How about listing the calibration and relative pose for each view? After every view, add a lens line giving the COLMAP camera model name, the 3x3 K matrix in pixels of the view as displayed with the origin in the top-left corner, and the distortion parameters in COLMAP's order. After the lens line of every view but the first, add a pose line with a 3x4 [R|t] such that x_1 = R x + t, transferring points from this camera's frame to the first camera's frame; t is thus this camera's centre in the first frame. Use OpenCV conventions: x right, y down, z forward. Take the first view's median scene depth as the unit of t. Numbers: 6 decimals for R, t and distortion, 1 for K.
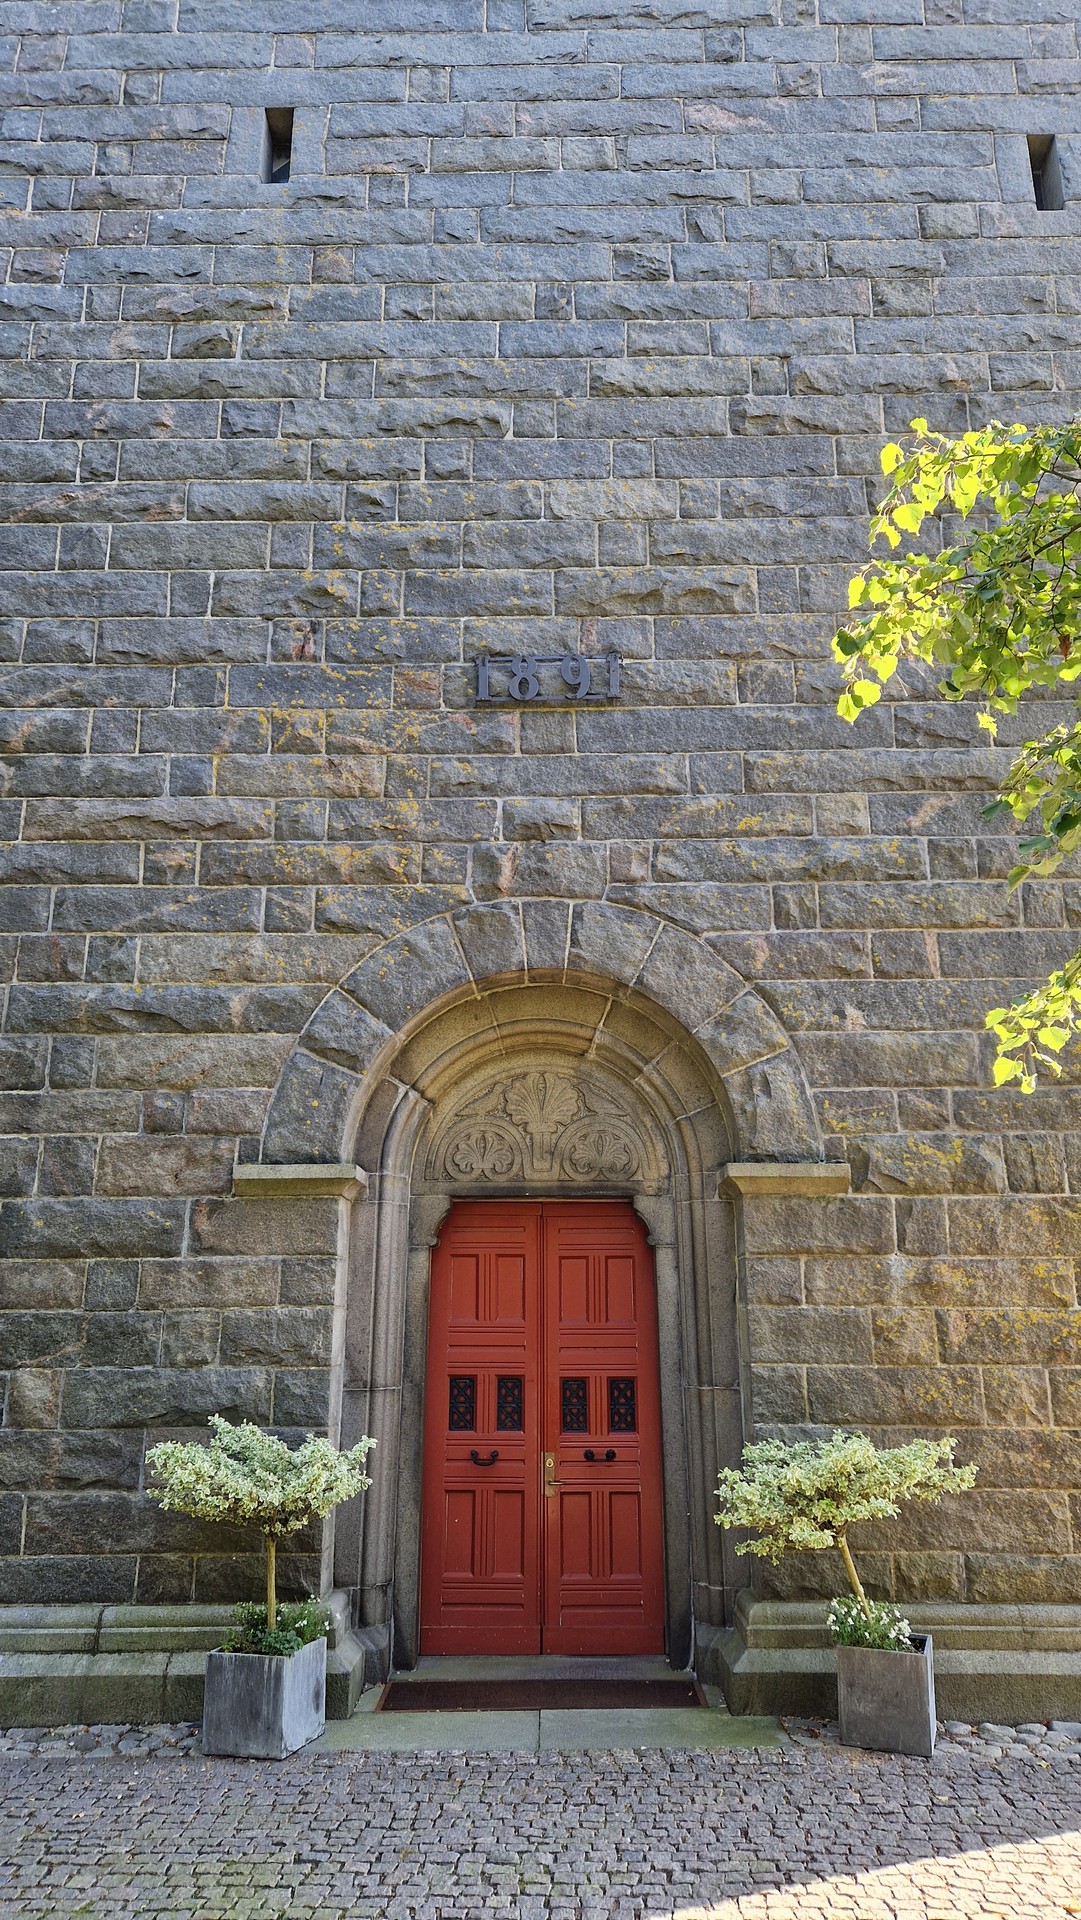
lens RADIAL K [[1286.8, 0, 546.3], [0, 1286.8, 972.5], [0, 0, 1]] dist [0.034231, -0.010240]
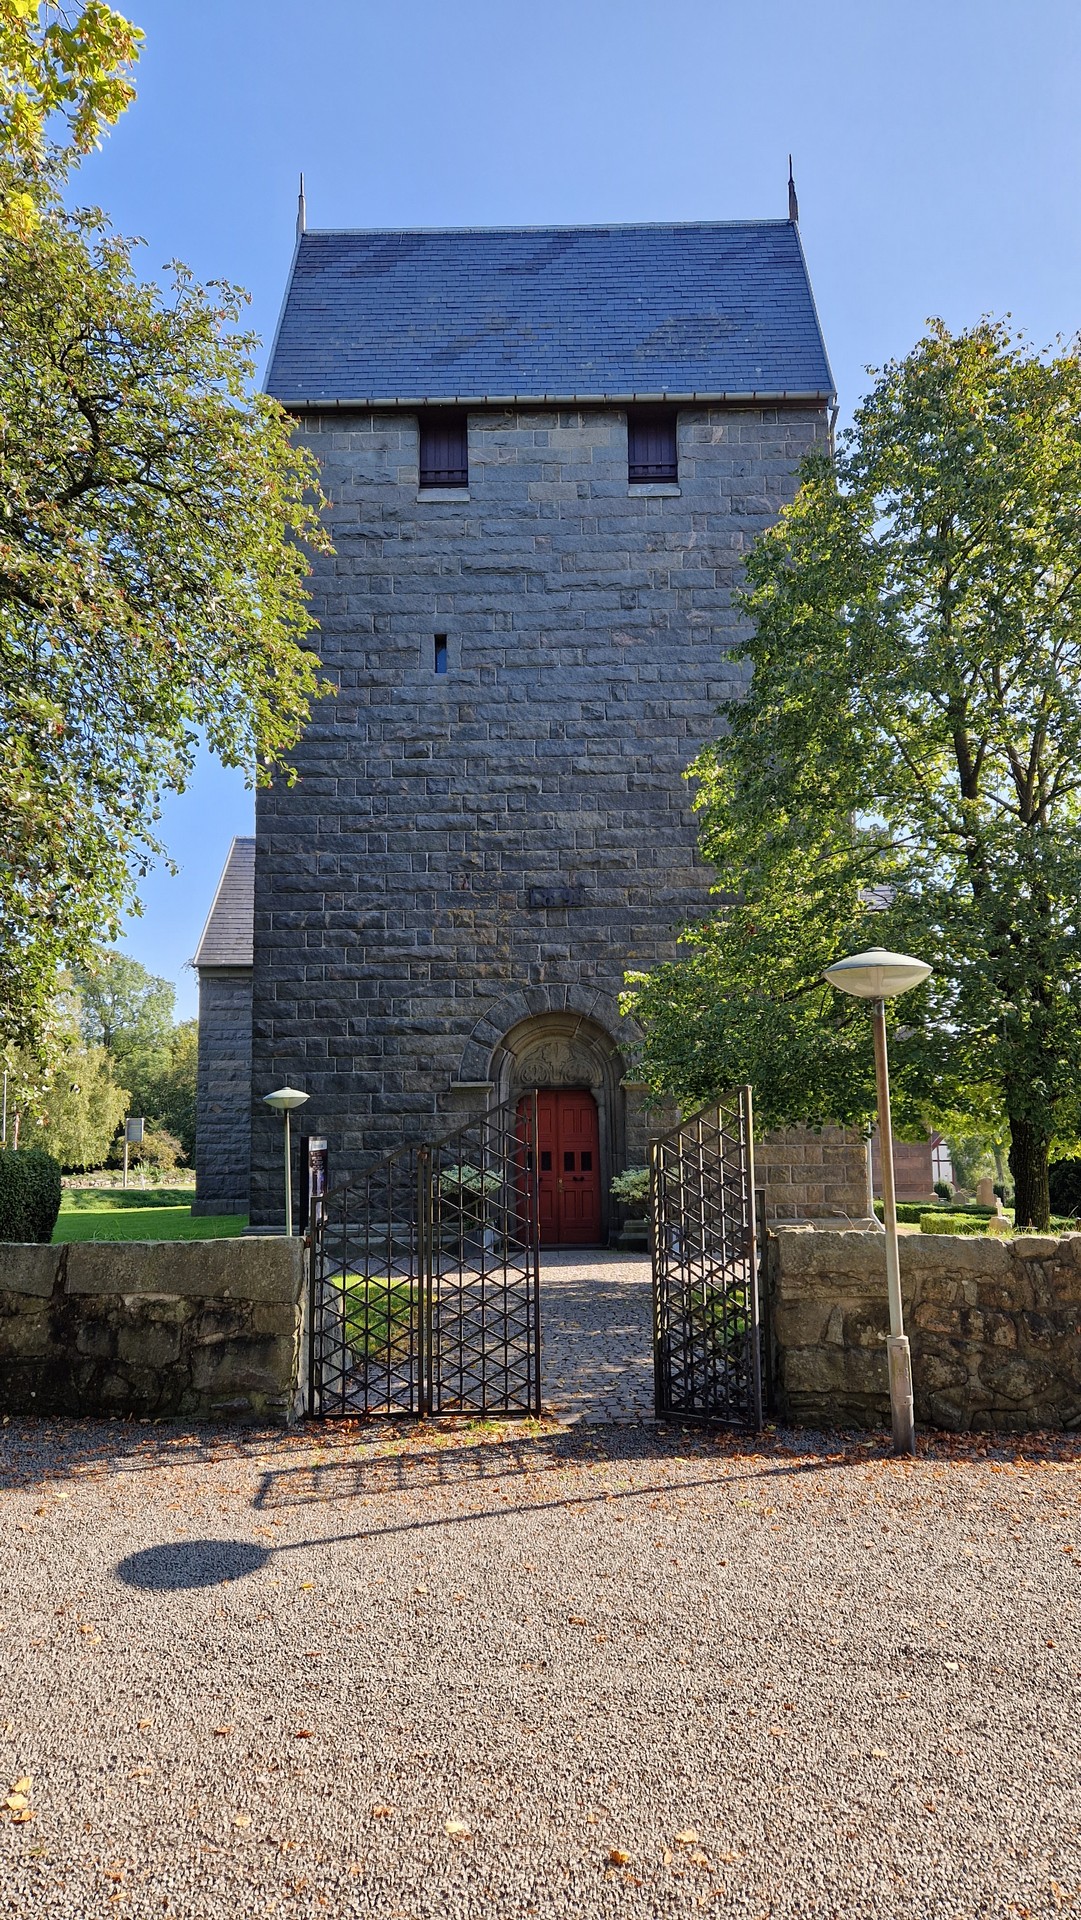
lens RADIAL K [[1286.8, 0, 538.2], [0, 1286.8, 953.2], [0, 0, 1]] dist [0.034231, -0.010240]
pose [[0.999863, -0.011605, -0.011836, -0.006895], [0.013117, 0.990495, 0.136923, -0.469937], [0.010135, -0.137059, 0.990511, -1.615131]]
